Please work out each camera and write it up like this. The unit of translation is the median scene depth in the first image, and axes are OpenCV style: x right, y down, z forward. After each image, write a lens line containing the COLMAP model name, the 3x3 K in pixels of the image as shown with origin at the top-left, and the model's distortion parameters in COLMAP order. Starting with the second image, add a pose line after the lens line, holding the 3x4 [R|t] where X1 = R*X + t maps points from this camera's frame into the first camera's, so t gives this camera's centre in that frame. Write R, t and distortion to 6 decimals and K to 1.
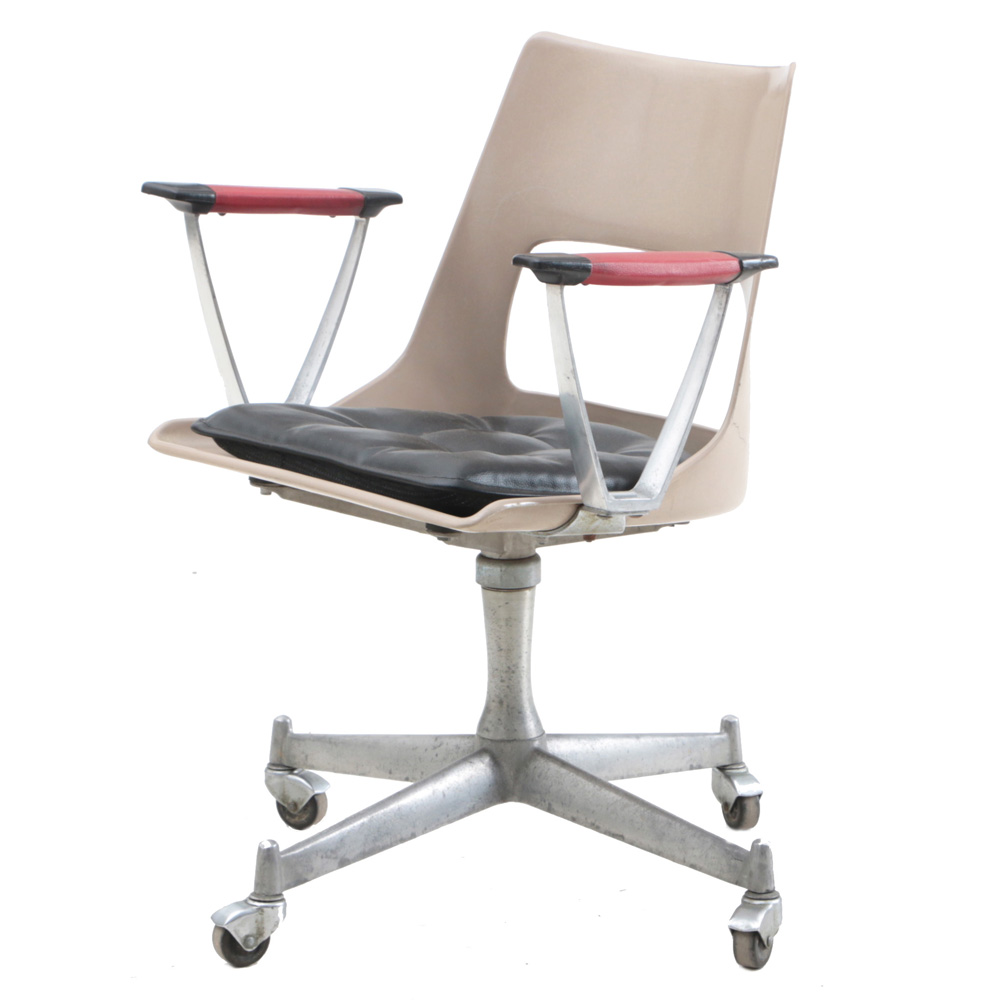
lens RADIAL K [[4249.4, 0, 504.9], [0, 4249.4, 499.4], [0, 0, 1]] dist [0.407791, 0.000000]
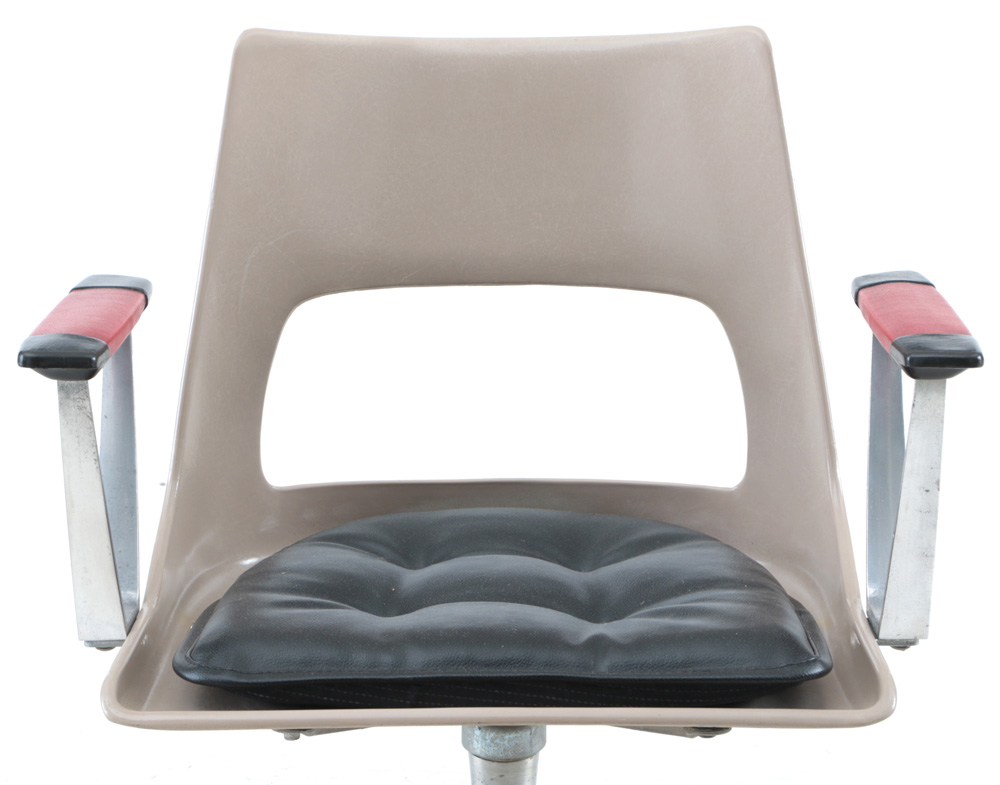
lens RADIAL K [[2955.7, 0, 492.3], [0, 2955.7, 390.4], [0, 0, 1]] dist [0.429453, 0.000000]
pose [[0.999891, 0.013978, -0.004770, 0.000387], [-0.013378, 0.994007, 0.108497, -0.103762], [0.006258, -0.108421, 0.994085, 0.470302]]
